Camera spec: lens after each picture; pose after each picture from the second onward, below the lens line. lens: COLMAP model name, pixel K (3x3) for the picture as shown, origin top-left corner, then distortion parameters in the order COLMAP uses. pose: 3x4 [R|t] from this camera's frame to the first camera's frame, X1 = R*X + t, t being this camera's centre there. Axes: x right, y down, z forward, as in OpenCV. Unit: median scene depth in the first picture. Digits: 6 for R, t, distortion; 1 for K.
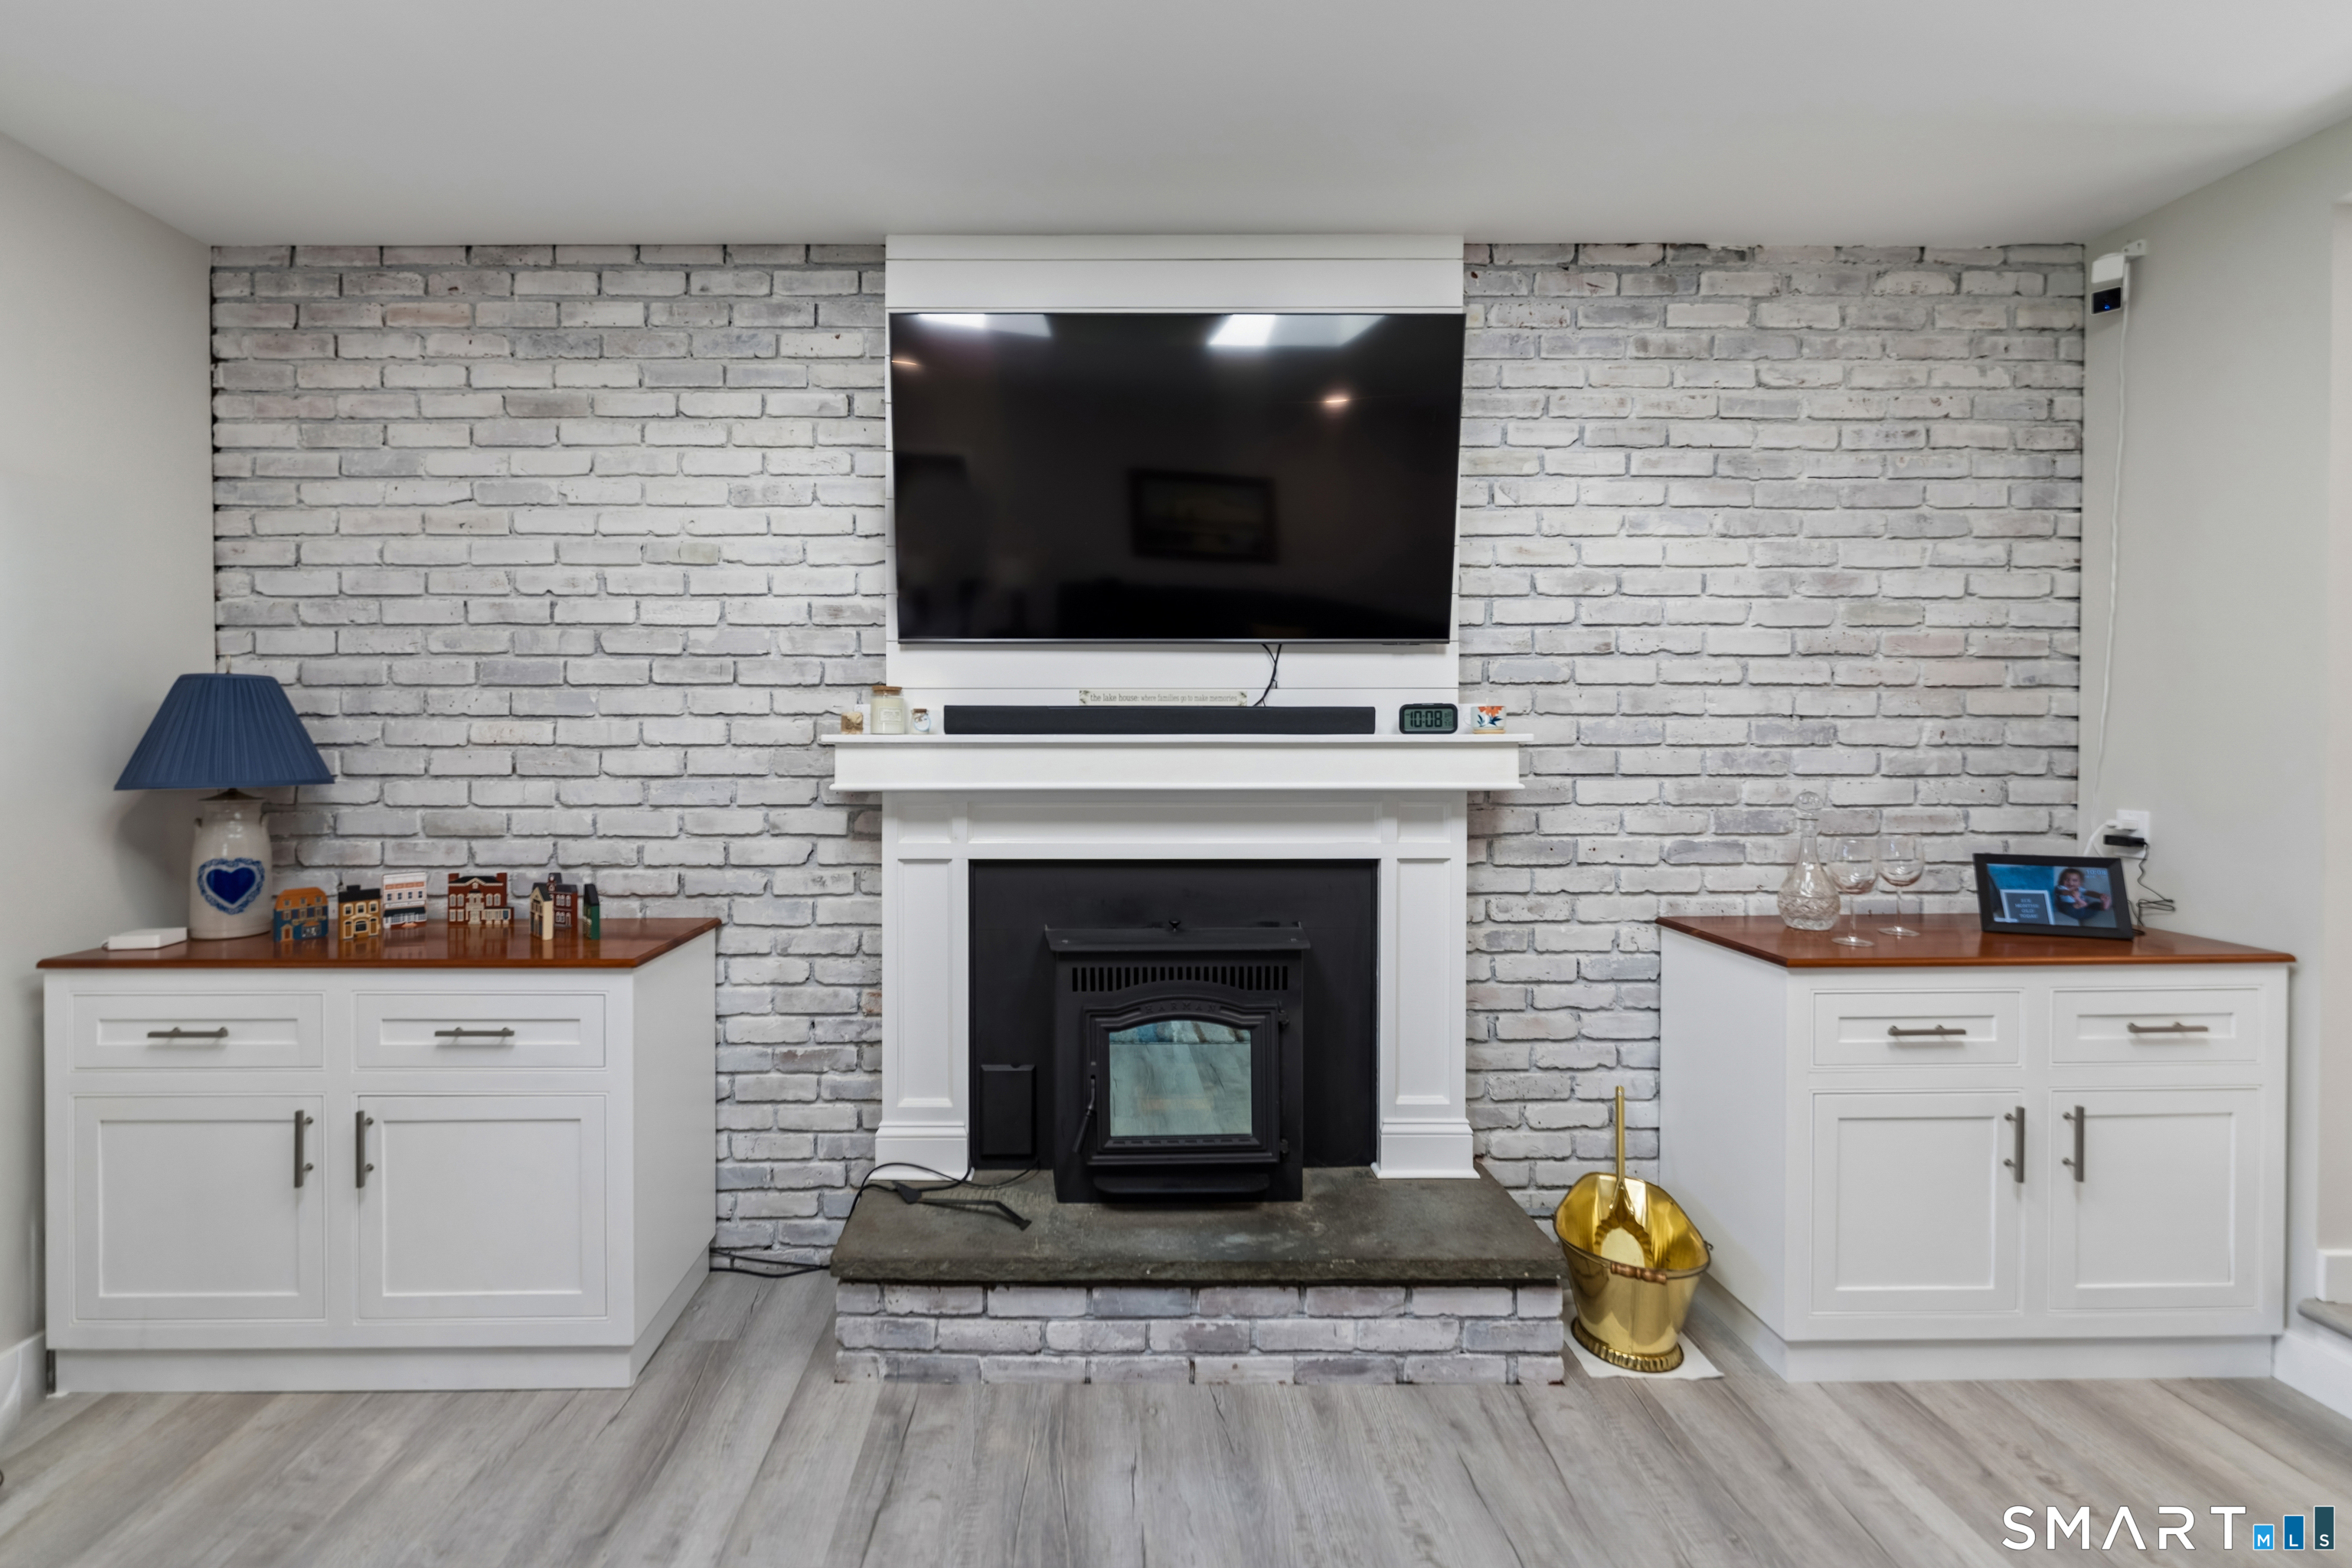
lens RADIAL K [[974.6, 0, 1090.7], [0, 974.6, 742.7], [0, 0, 1]] dist [-0.002569, 0.000162]
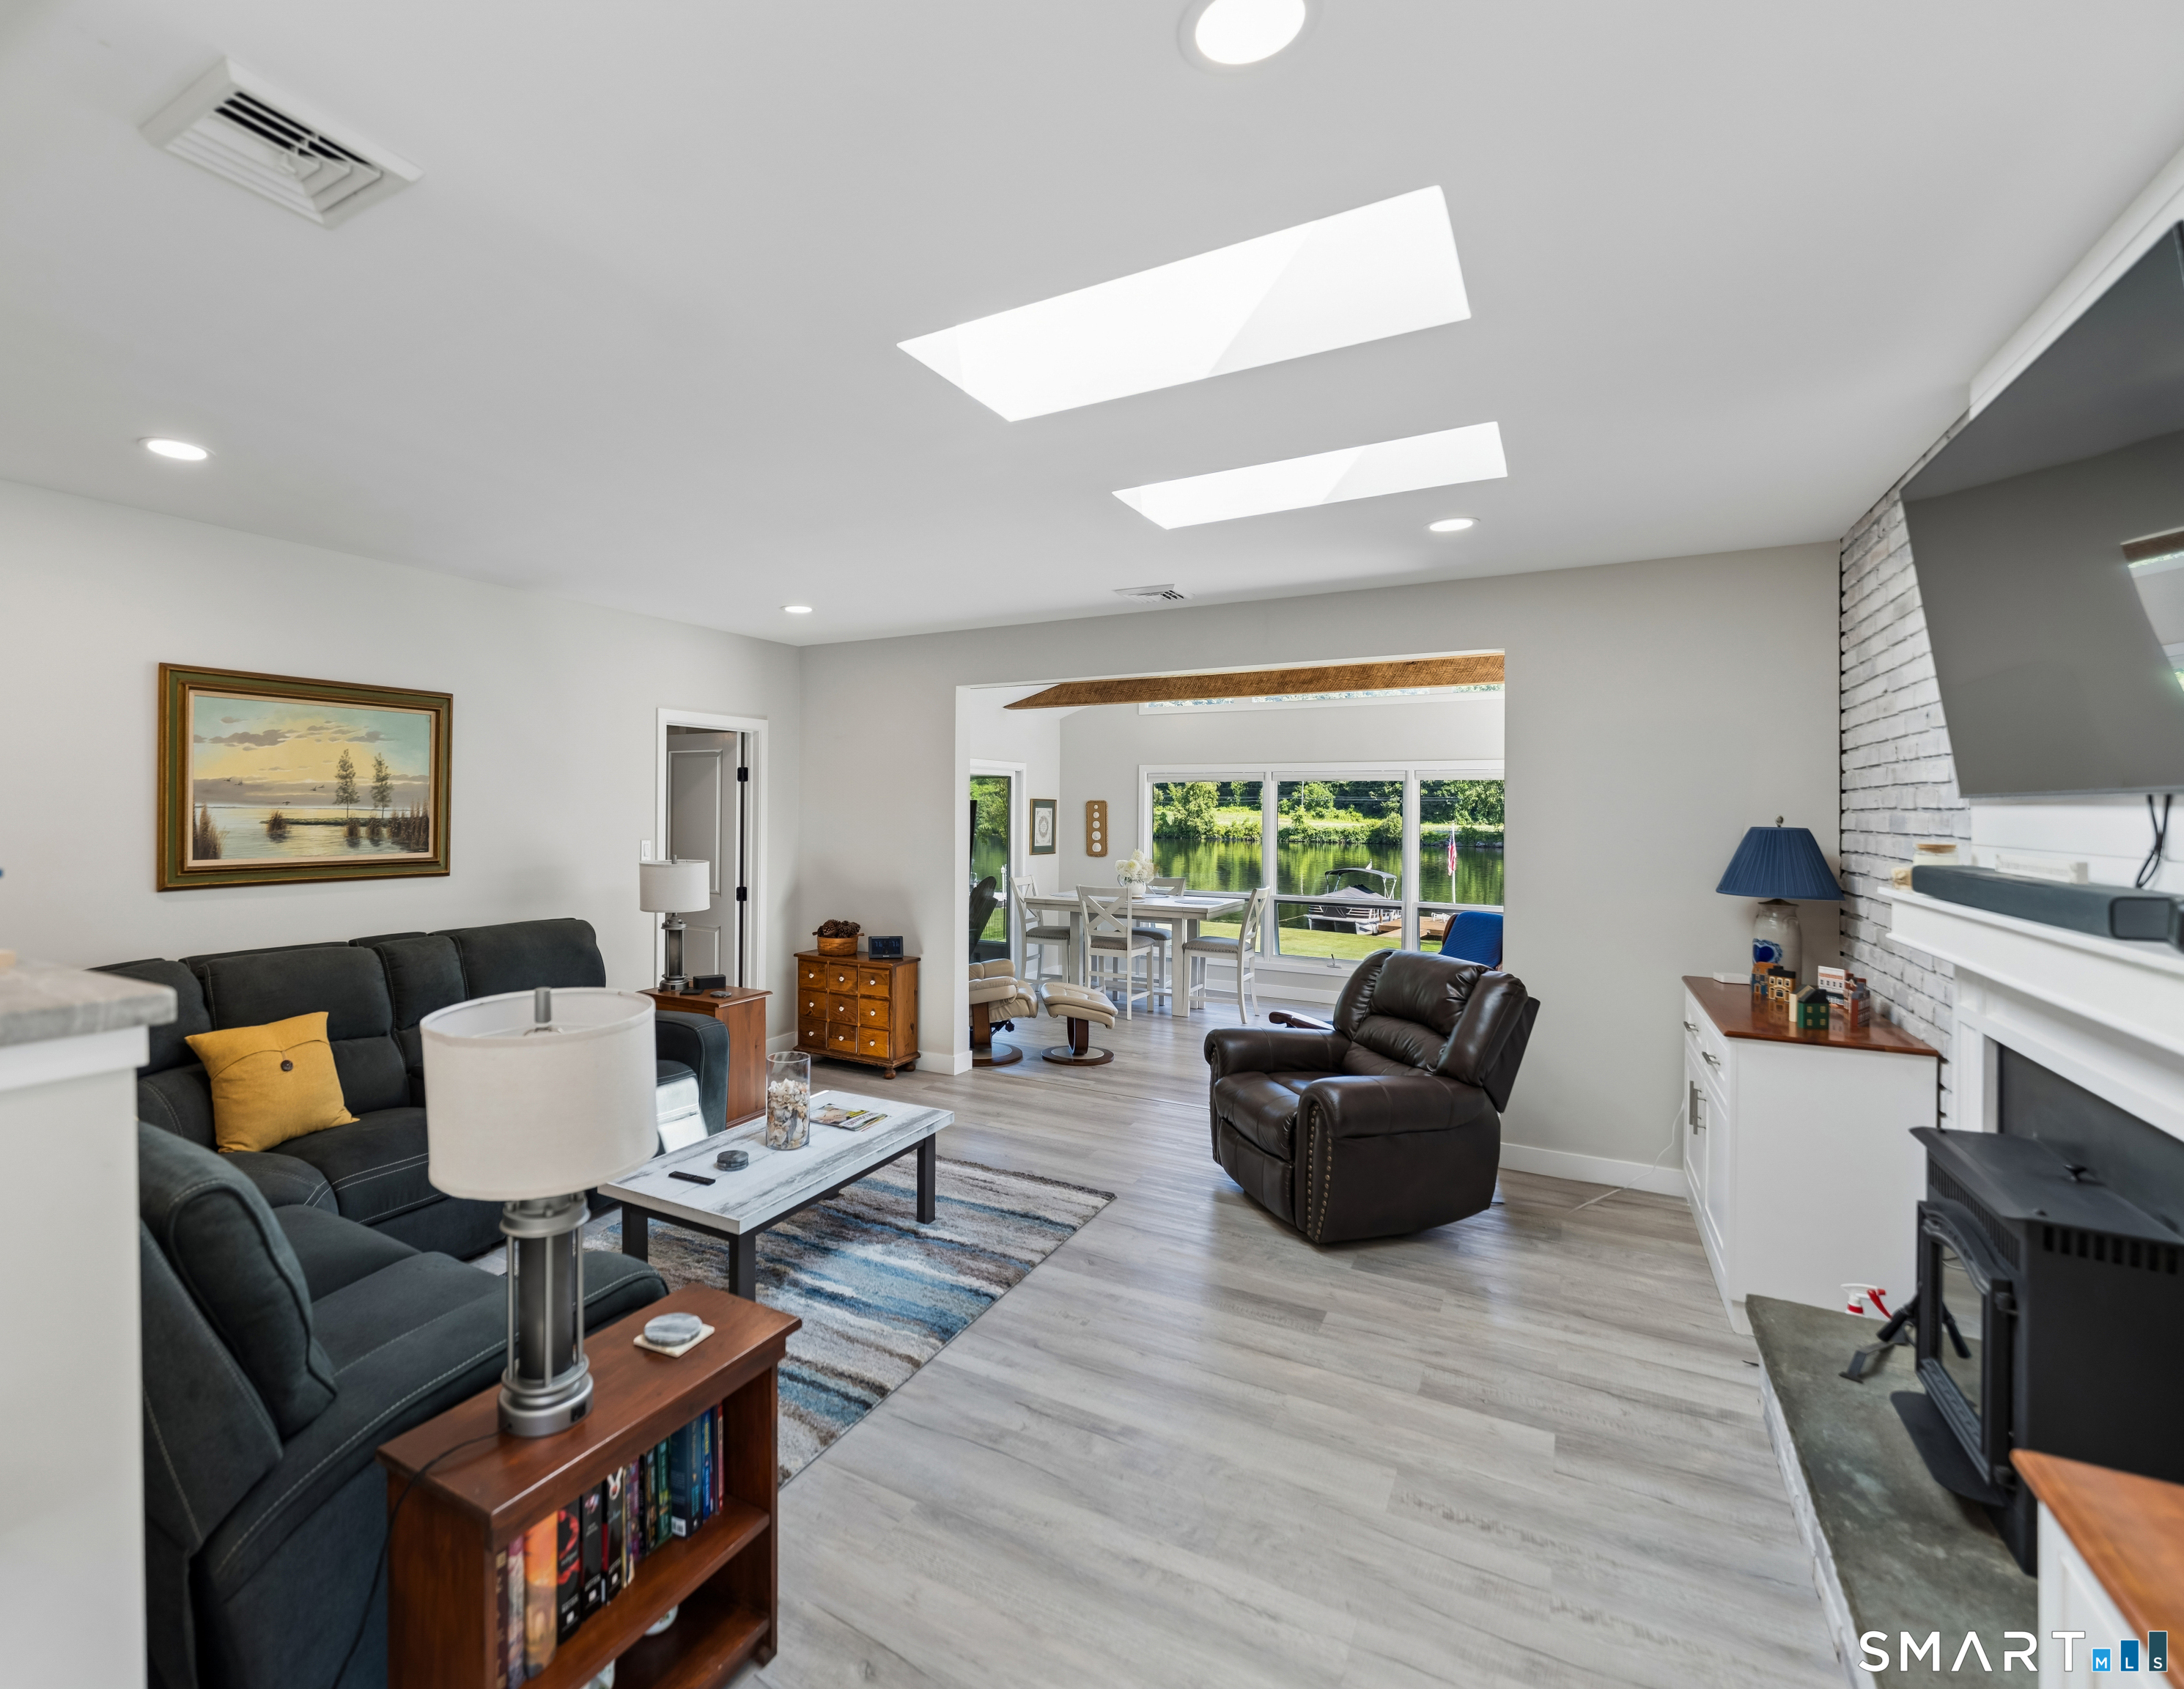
lens RADIAL K [[1029.4, 0, 923.3], [0, 1029.4, 806.7], [0, 0, 1]] dist [-0.002021, -0.000338]
pose [[-0.537824, -0.004569, -0.843045, 1.186546], [-0.009922, 0.999950, 0.000911, -0.082447], [0.842999, 0.008854, -0.537843, 0.654362]]
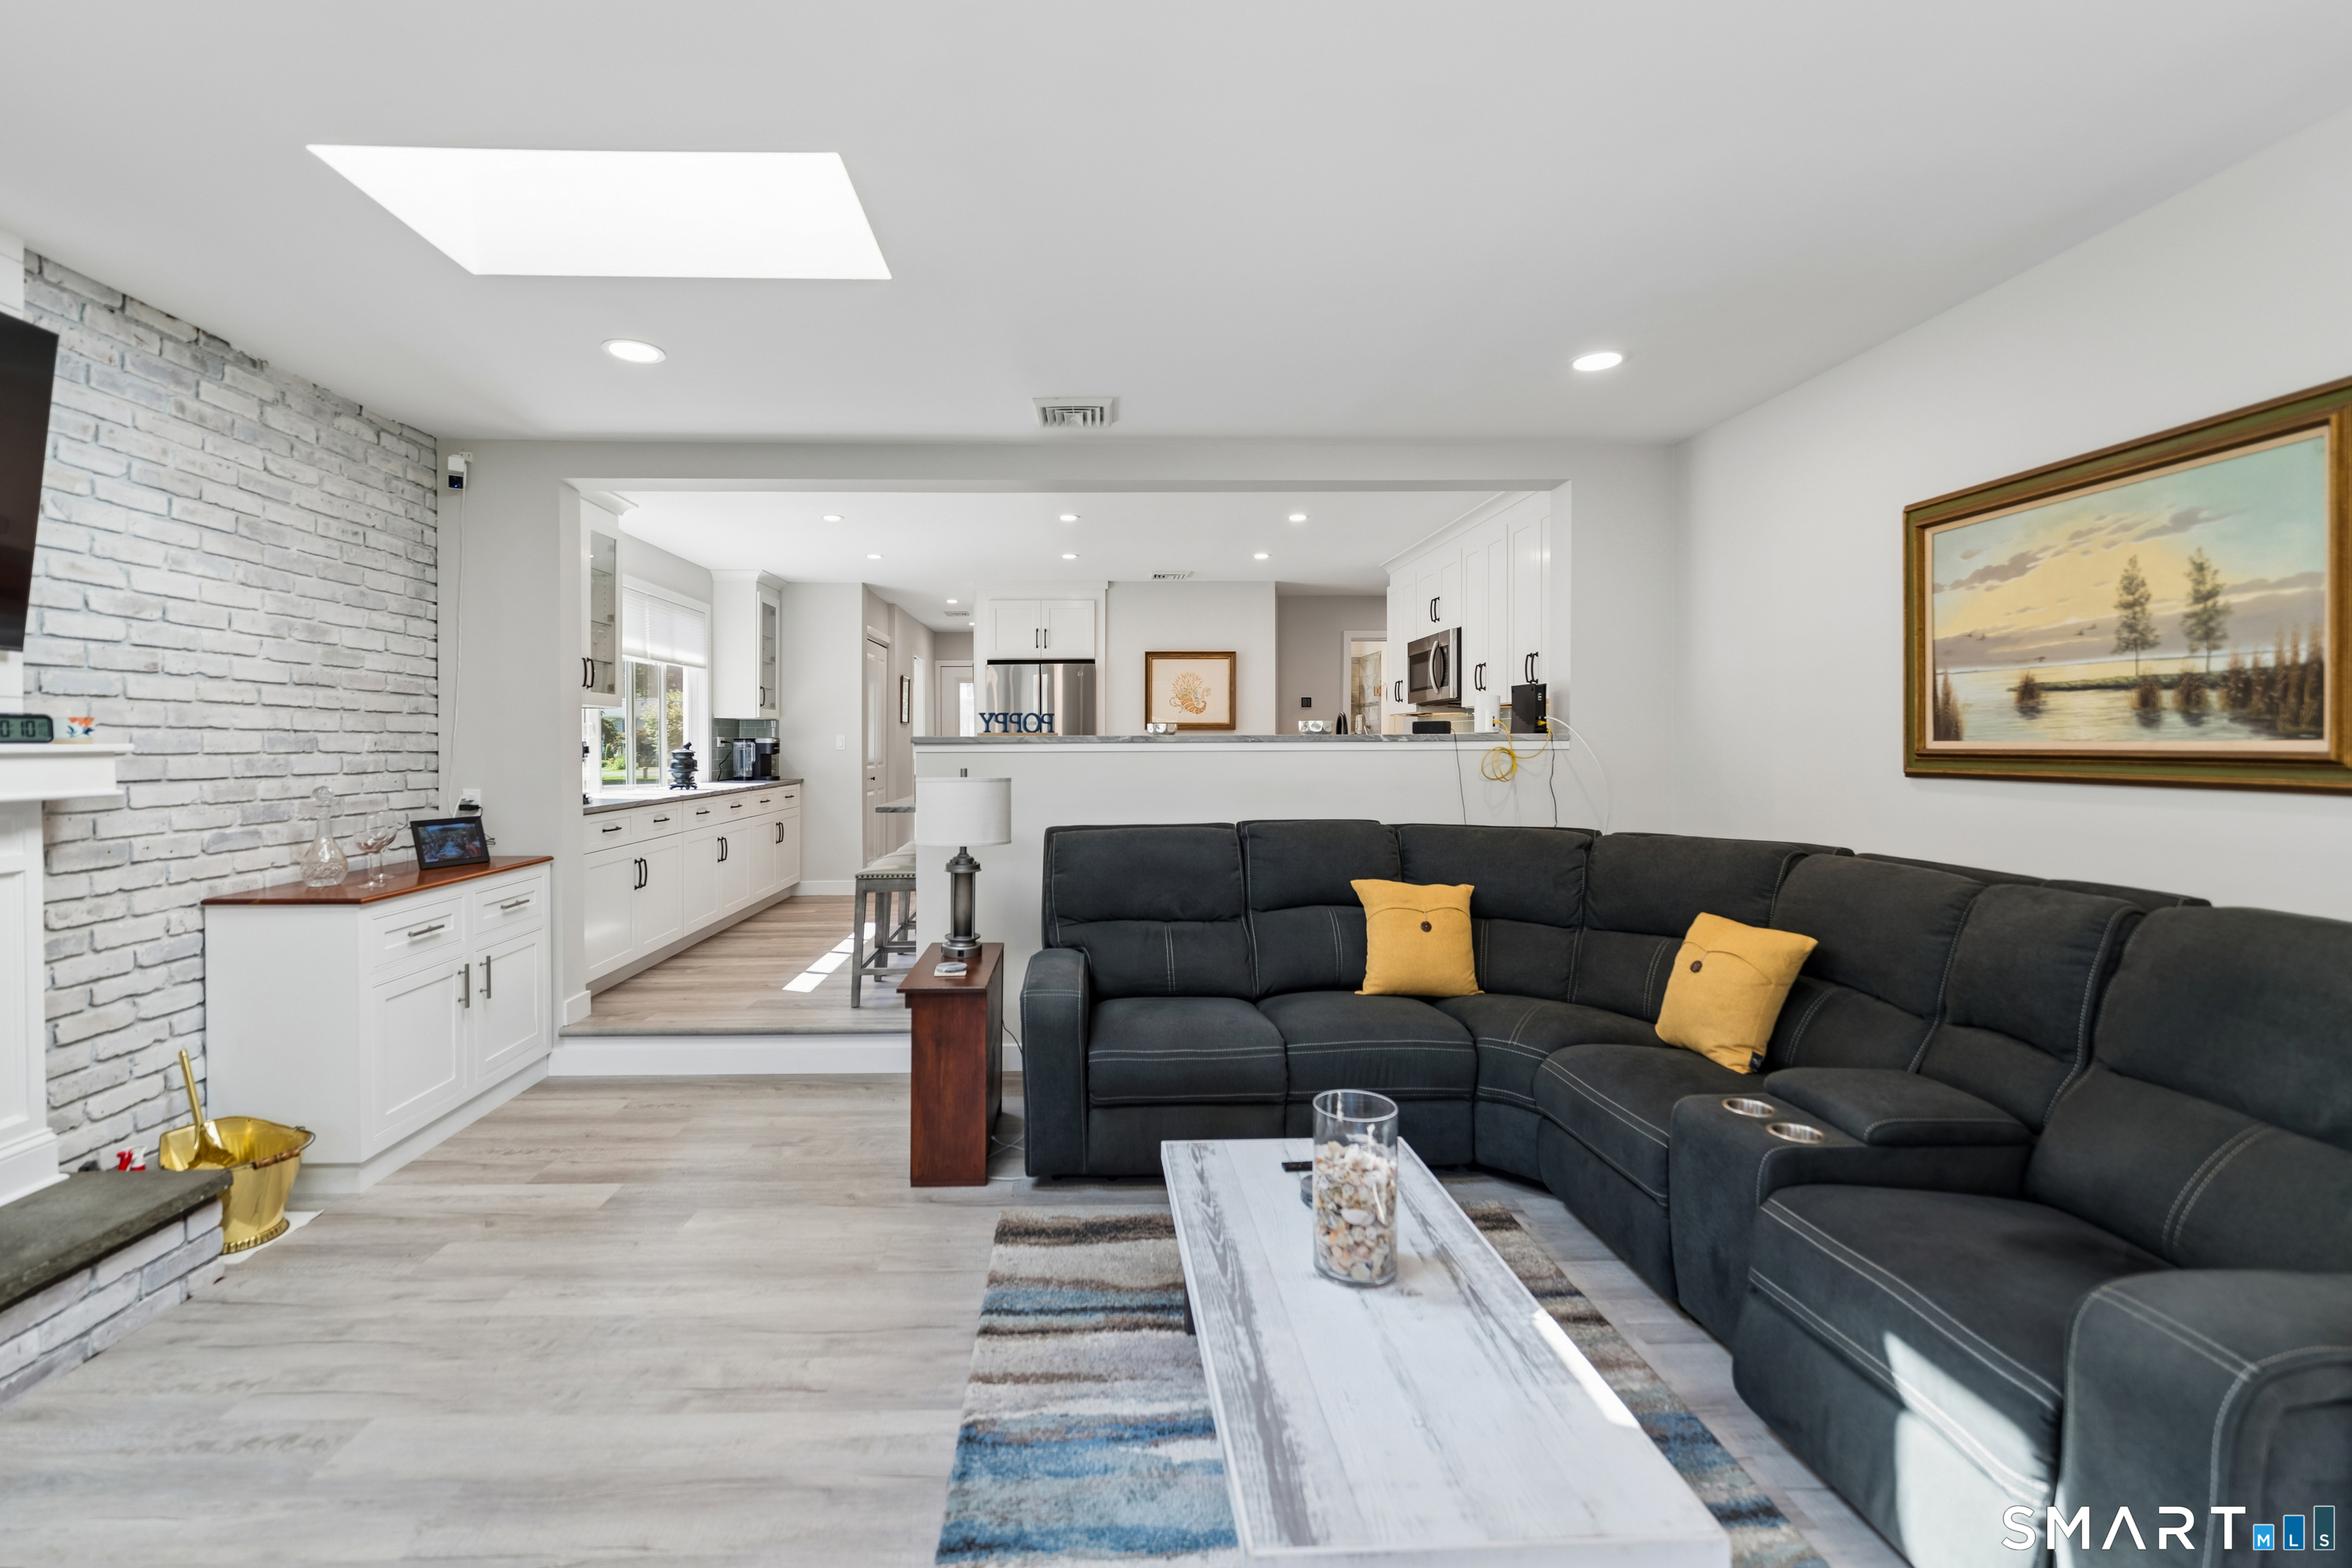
lens RADIAL K [[968.7, 0, 1126.6], [0, 968.7, 758.0], [0, 0, 1]] dist [-0.009708, -0.000059]
pose [[-0.033747, -0.014677, 0.999323, -0.612029], [0.010105, 0.999836, 0.015026, 0.001796], [-0.999379, 0.010605, -0.033593, -0.079351]]
